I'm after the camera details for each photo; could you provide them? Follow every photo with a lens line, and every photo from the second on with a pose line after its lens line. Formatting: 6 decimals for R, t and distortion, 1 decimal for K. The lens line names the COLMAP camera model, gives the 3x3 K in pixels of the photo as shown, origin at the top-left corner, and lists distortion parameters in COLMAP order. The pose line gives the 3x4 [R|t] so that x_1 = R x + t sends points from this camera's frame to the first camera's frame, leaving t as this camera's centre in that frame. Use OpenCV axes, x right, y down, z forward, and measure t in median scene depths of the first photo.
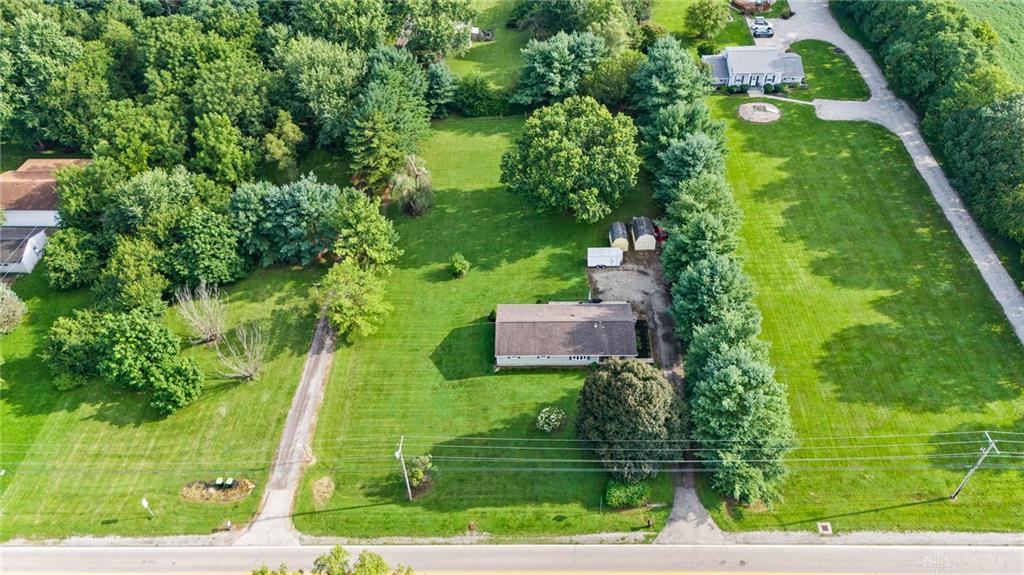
lens RADIAL K [[780.1, 0, 512.0], [0, 780.1, 287.5], [0, 0, 1]] dist [0.096198, -0.092294]
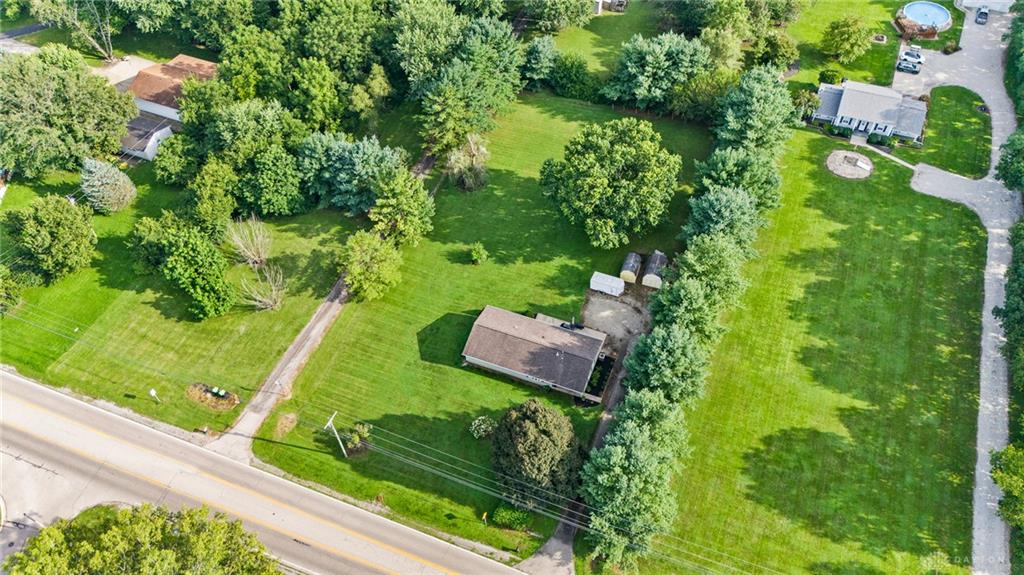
lens RADIAL K [[780.1, 0, 512.0], [0, 780.1, 287.5], [0, 0, 1]] dist [0.096198, -0.092294]
pose [[0.935578, 0.279432, -0.215898, 0.234199], [-0.242286, 0.952752, 0.183195, -0.202210], [0.256888, -0.119084, 0.959076, -0.032413]]
